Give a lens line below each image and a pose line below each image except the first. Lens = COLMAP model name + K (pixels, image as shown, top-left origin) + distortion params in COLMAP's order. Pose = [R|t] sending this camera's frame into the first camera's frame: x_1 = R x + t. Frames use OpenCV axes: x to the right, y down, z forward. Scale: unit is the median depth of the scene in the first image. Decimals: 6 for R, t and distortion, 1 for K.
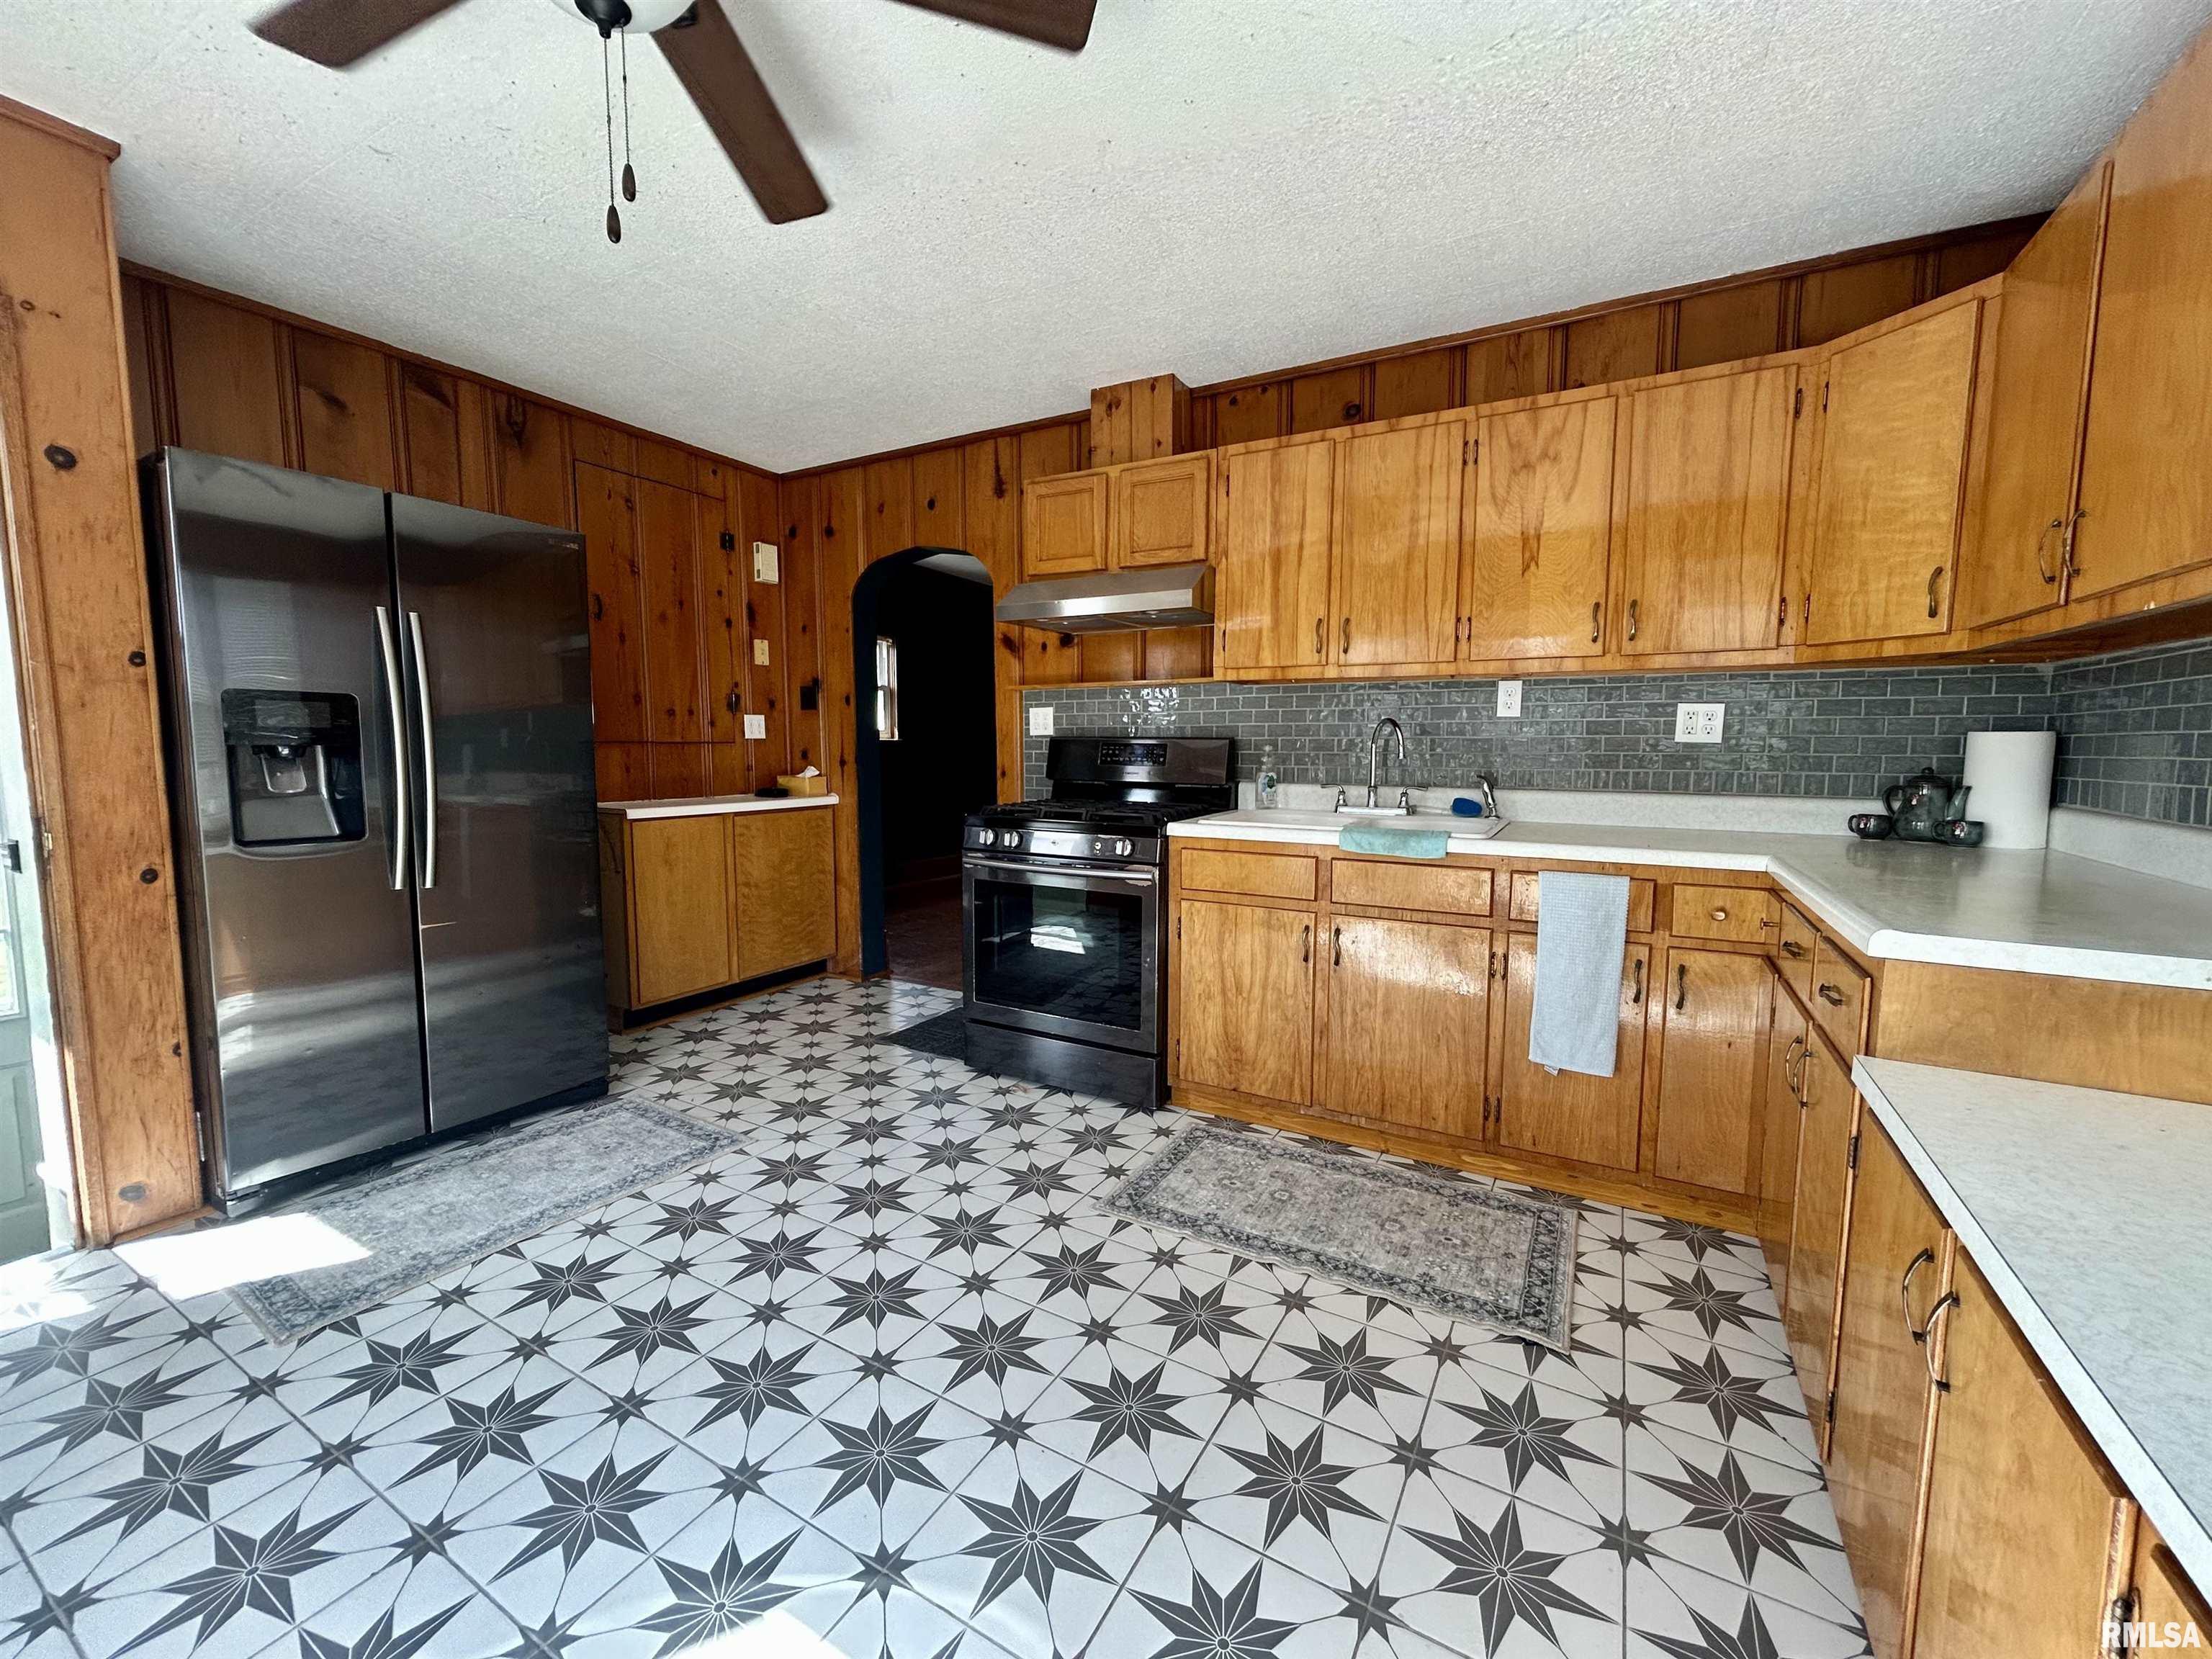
lens RADIAL K [[898.1, 0, 1101.7], [0, 898.1, 828.8], [0, 0, 1]] dist [-0.001056, 0.000349]
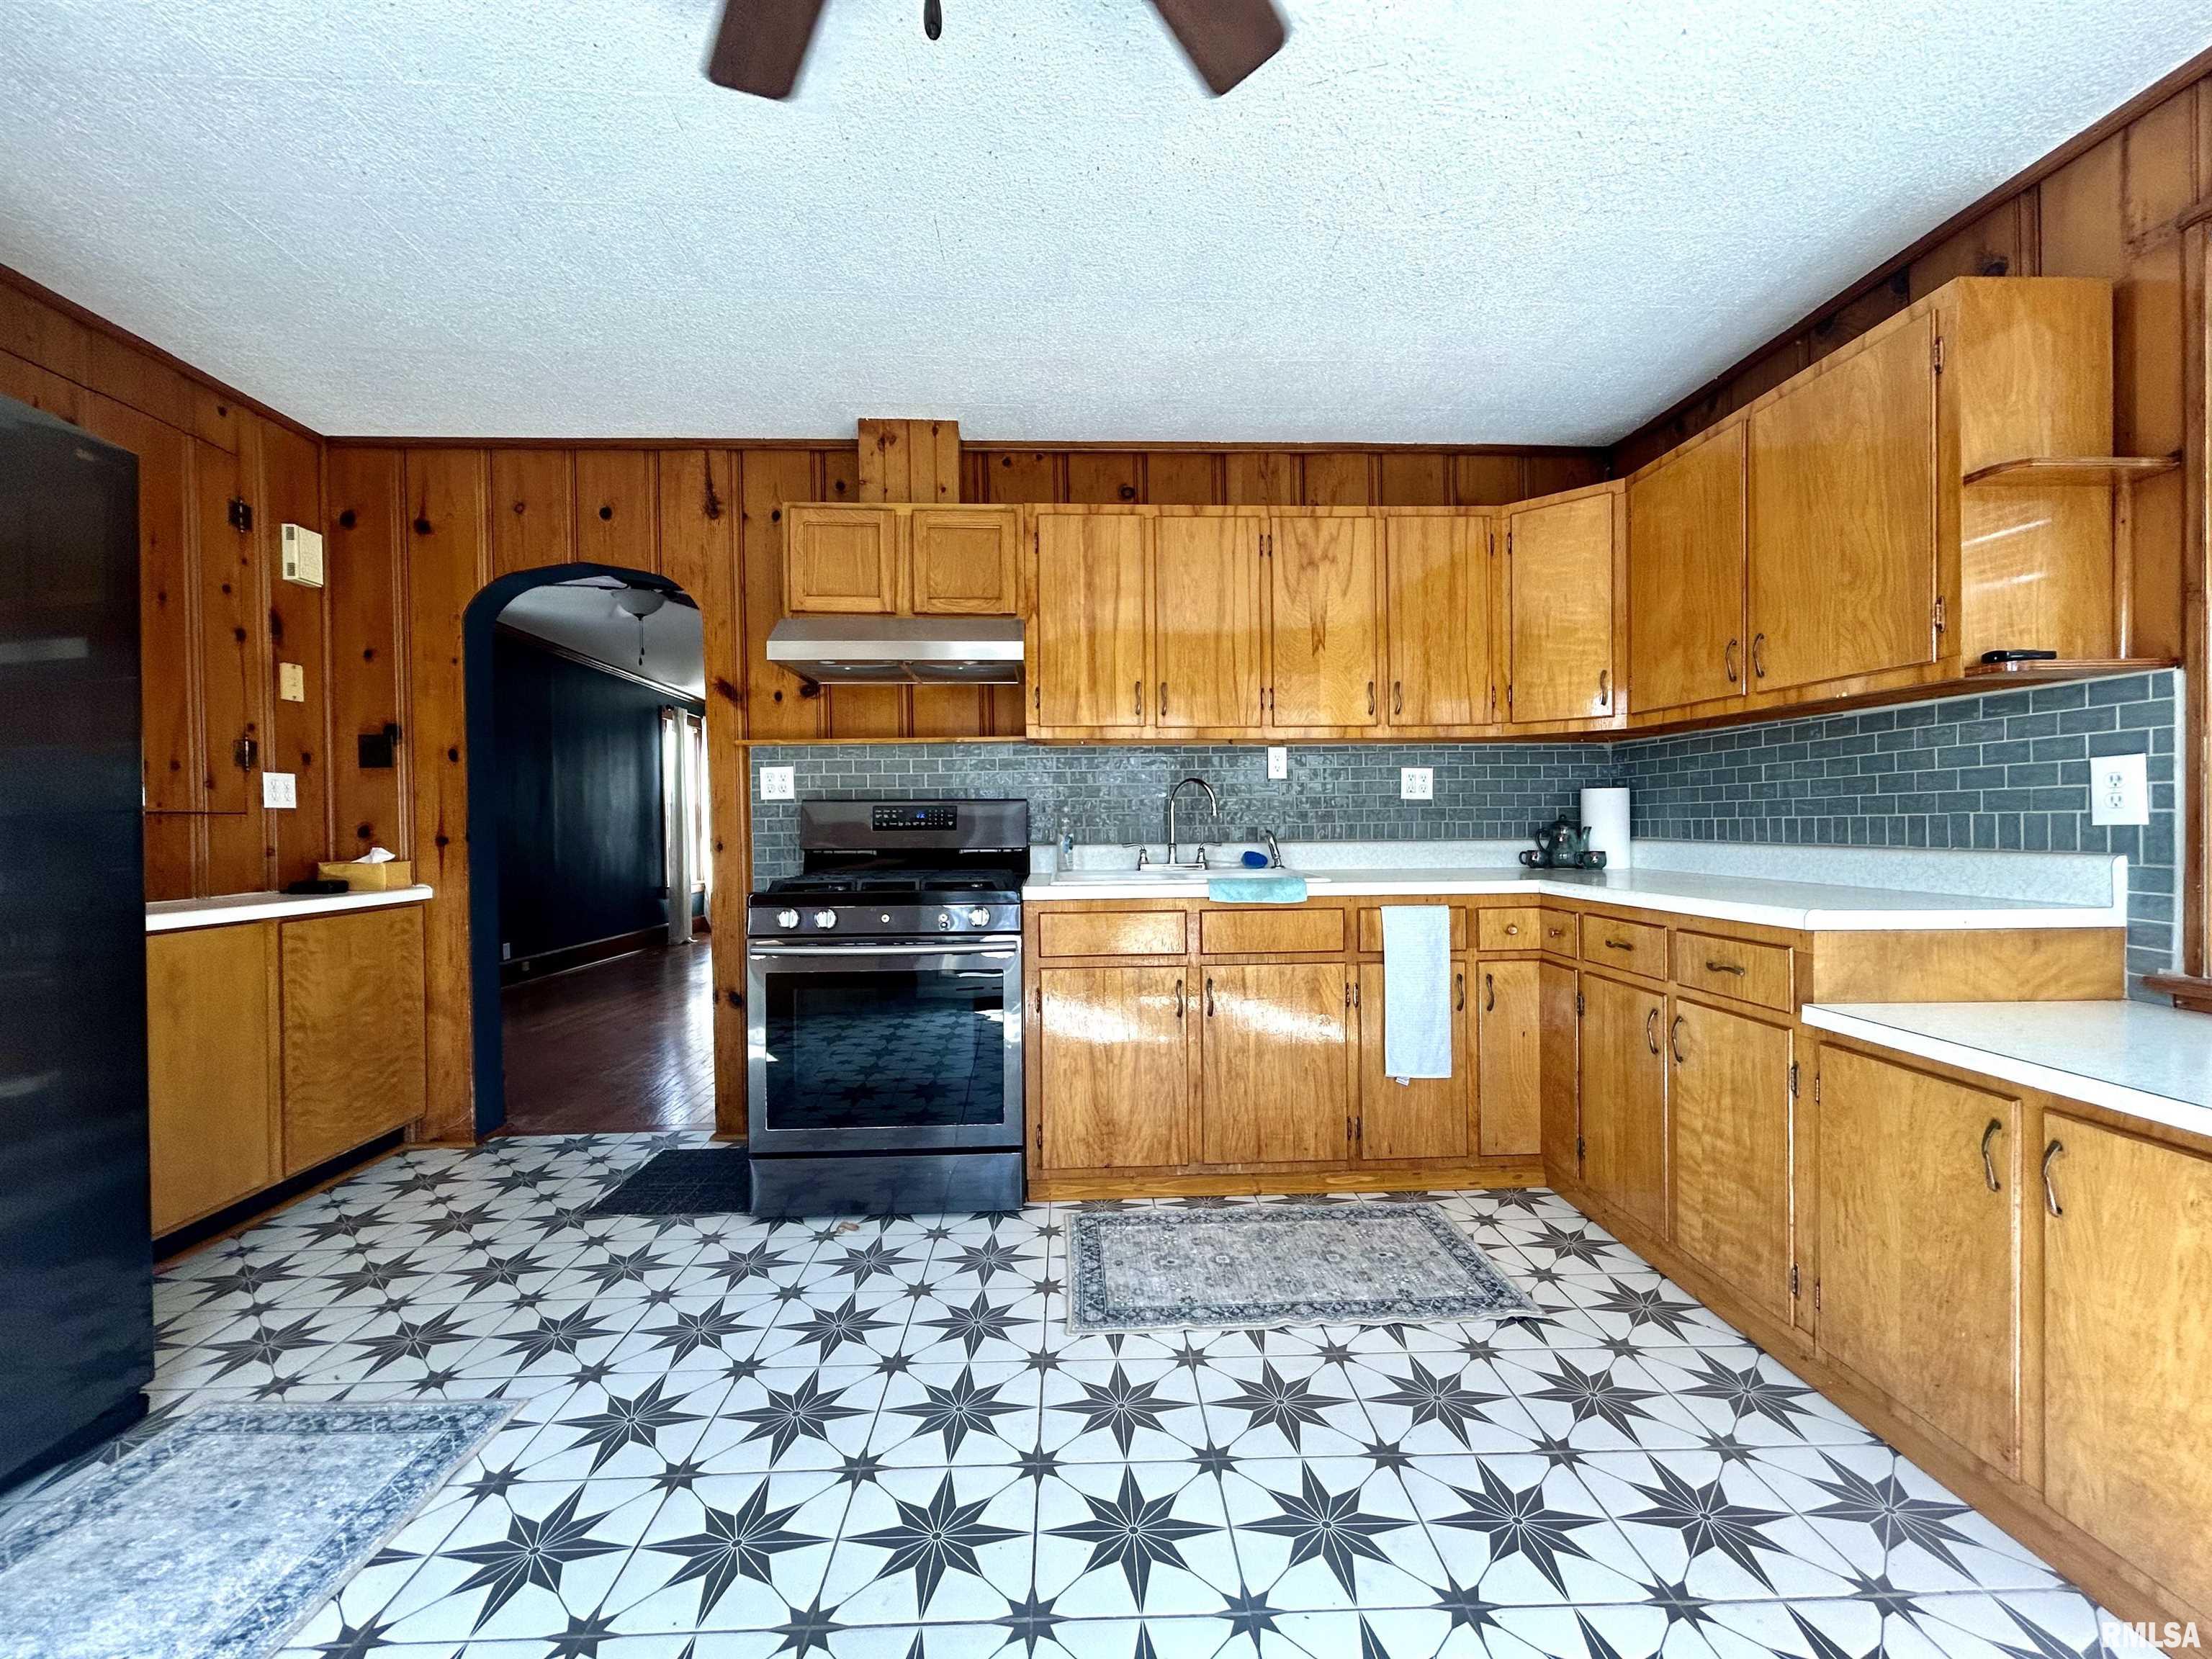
lens RADIAL K [[898.1, 0, 1101.7], [0, 898.1, 828.8], [0, 0, 1]] dist [-0.001056, 0.000349]
pose [[0.845647, -0.016748, 0.533479, -0.354565], [0.066108, 0.995098, -0.073551, 0.007362], [-0.529633, 0.097465, 0.842609, 0.176044]]
